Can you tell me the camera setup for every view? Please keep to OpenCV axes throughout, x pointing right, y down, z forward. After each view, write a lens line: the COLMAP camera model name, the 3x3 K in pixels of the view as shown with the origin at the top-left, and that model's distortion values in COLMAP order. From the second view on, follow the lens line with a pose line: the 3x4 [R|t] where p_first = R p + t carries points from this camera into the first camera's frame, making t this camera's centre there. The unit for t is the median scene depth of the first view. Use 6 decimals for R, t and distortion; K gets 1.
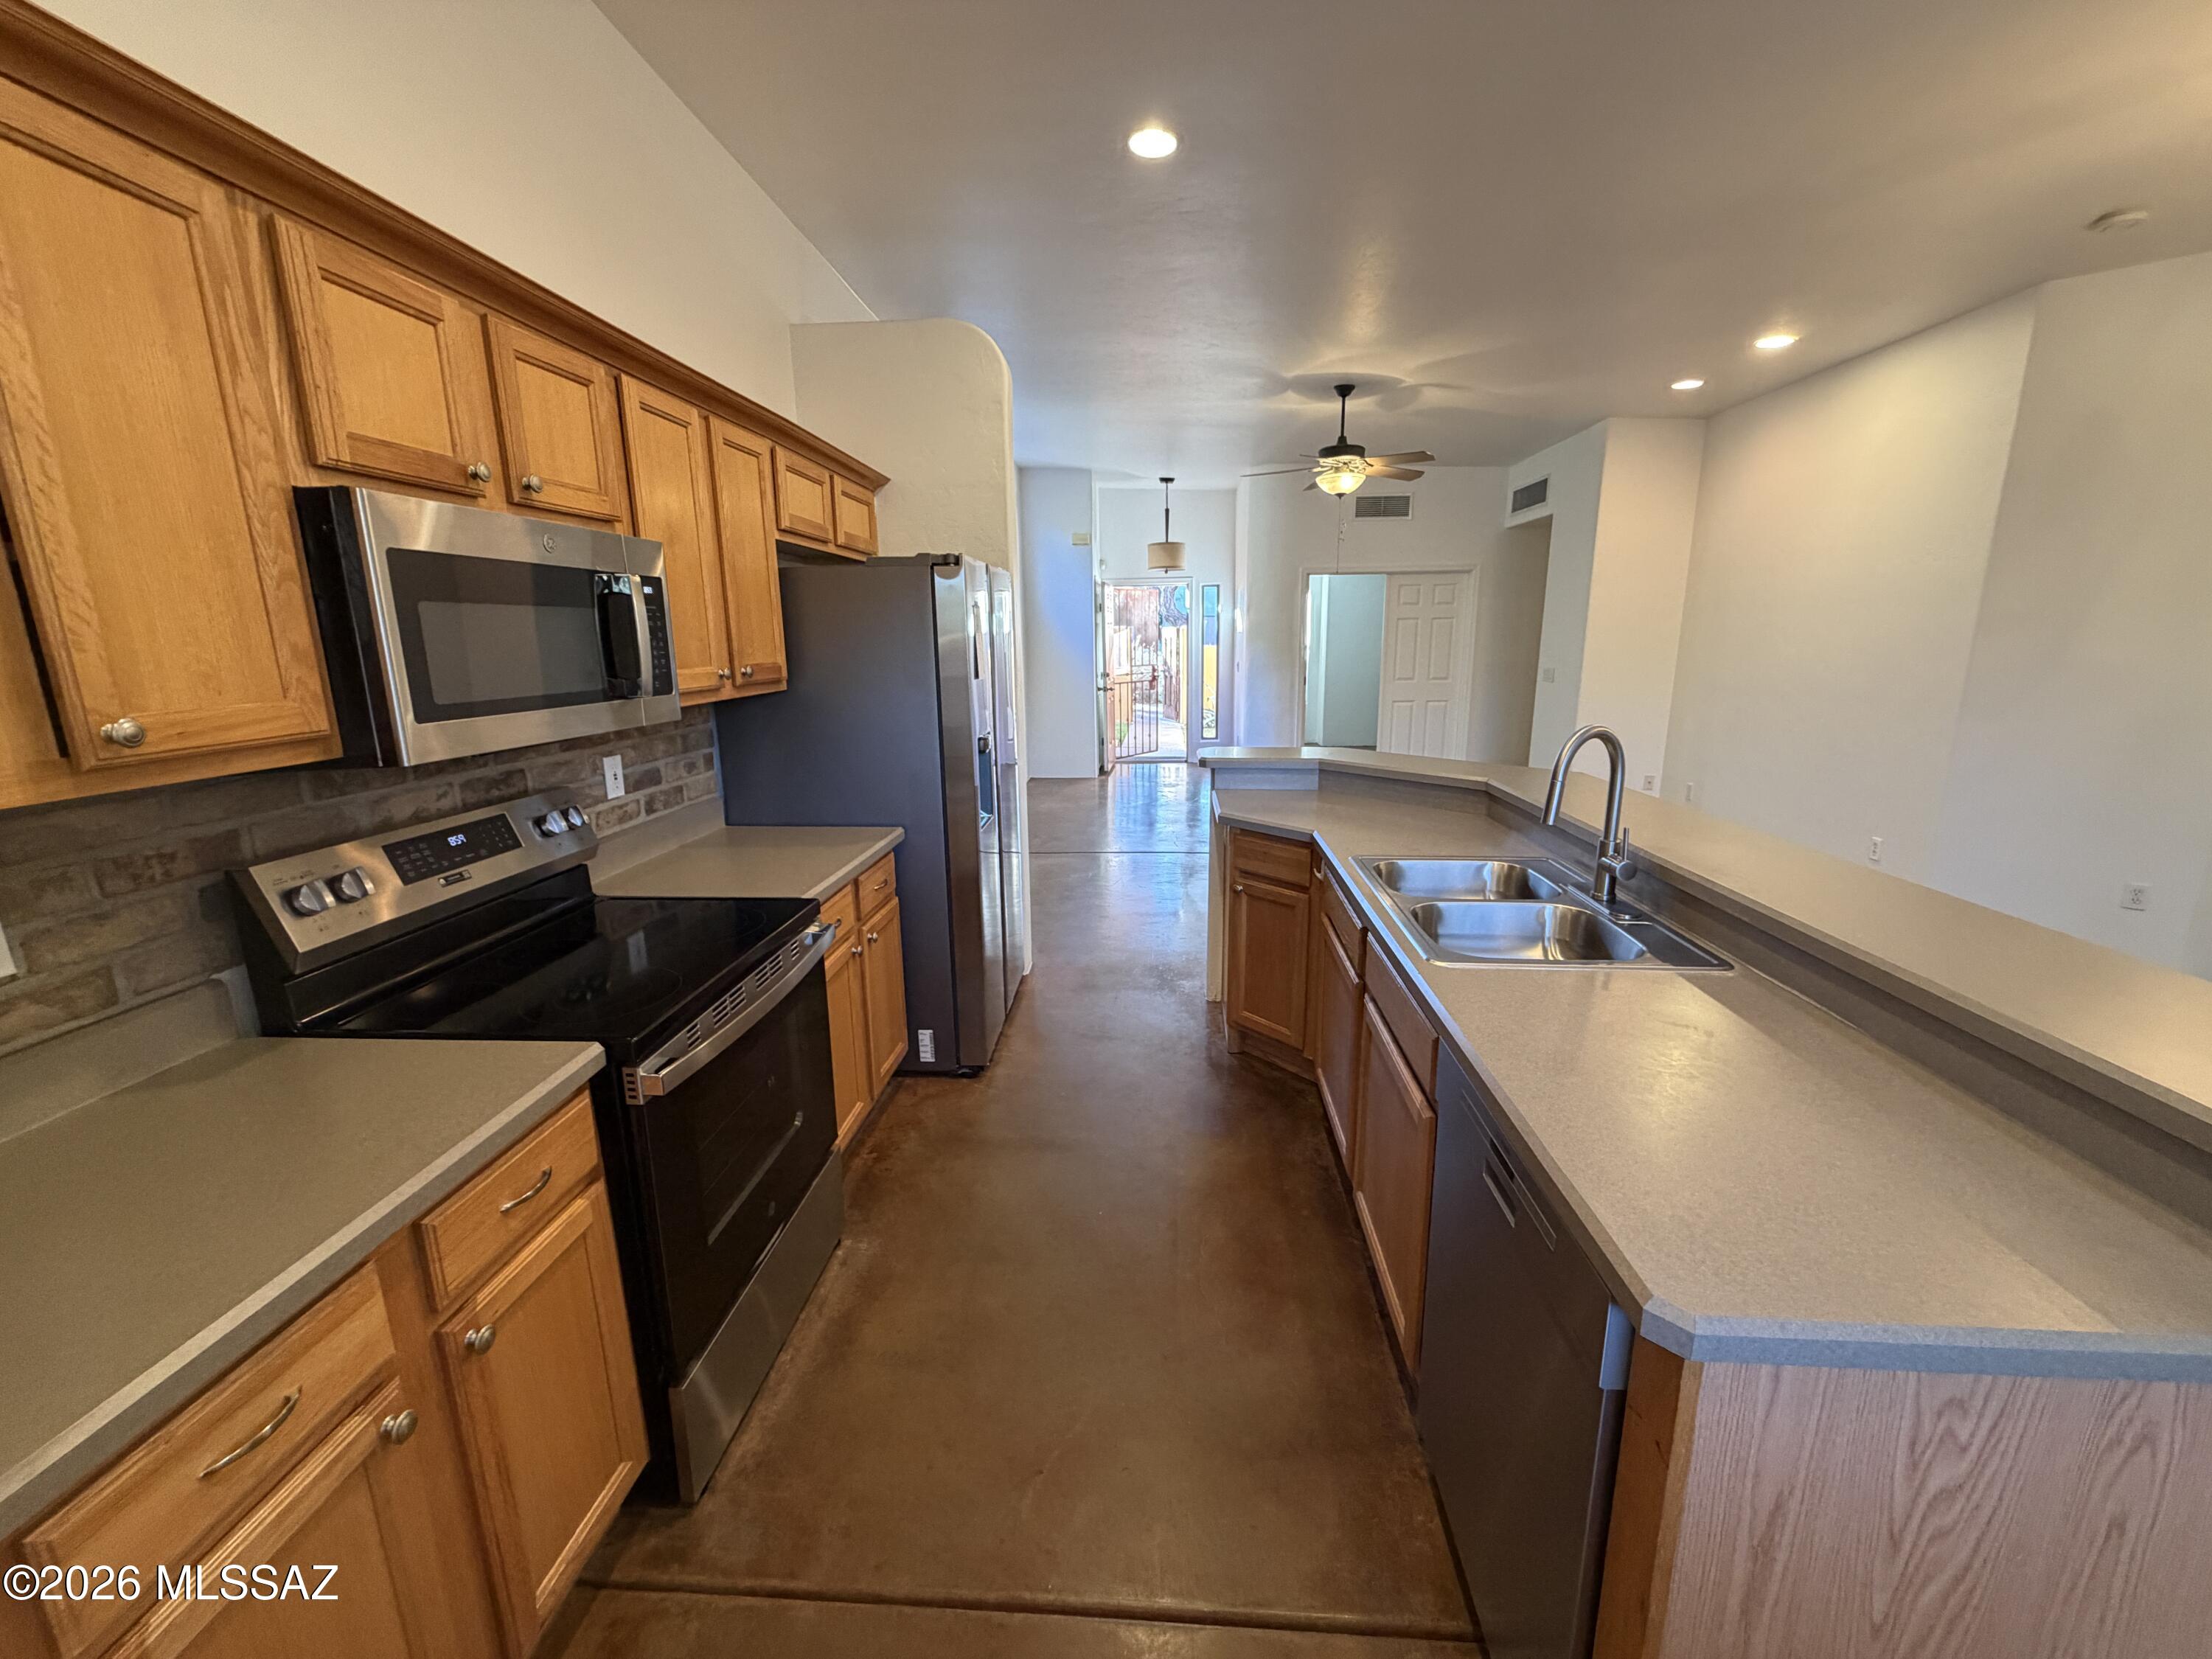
lens RADIAL K [[882.2, 0, 1106.7], [0, 882.2, 813.9], [0, 0, 1]] dist [-0.001547, 0.000315]
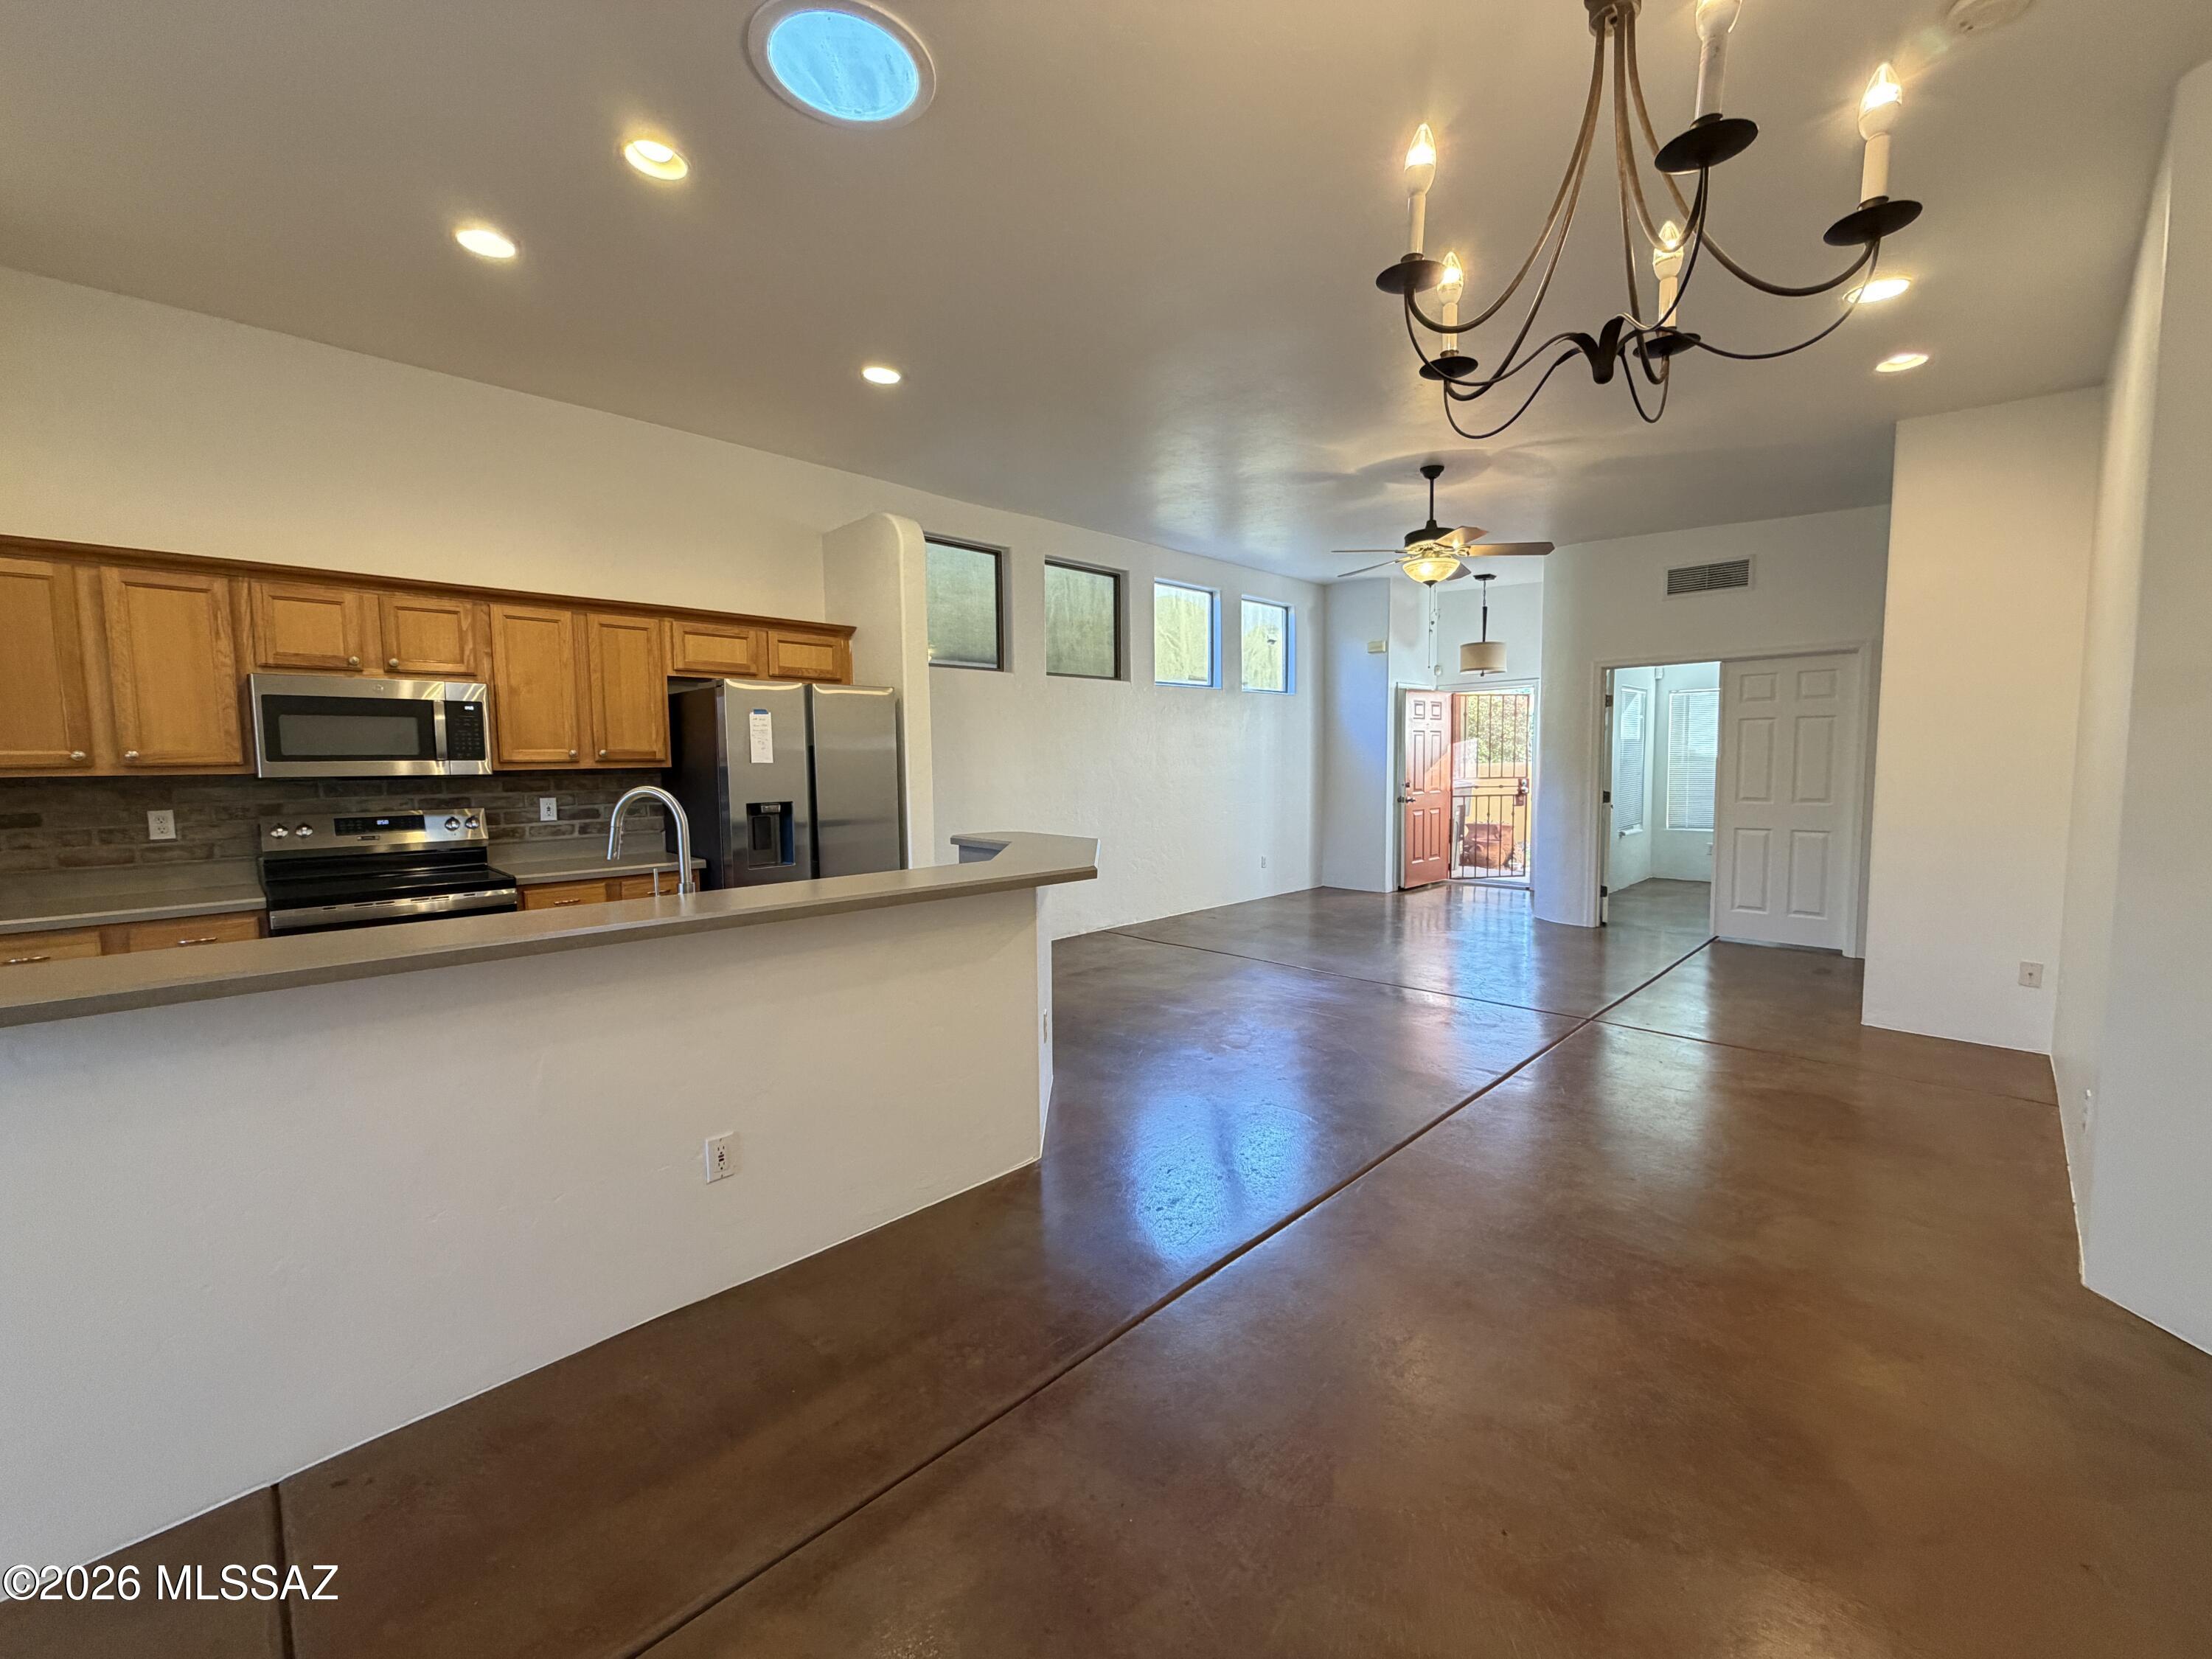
lens RADIAL K [[882.2, 0, 1105.7], [0, 882.2, 825.7], [0, 0, 1]] dist [-0.001547, 0.000315]
pose [[0.758601, 0.052402, -0.649445, 1.495879], [-0.128659, 0.989182, -0.070469, -0.028181], [0.638727, 0.137015, 0.757136, 0.354598]]
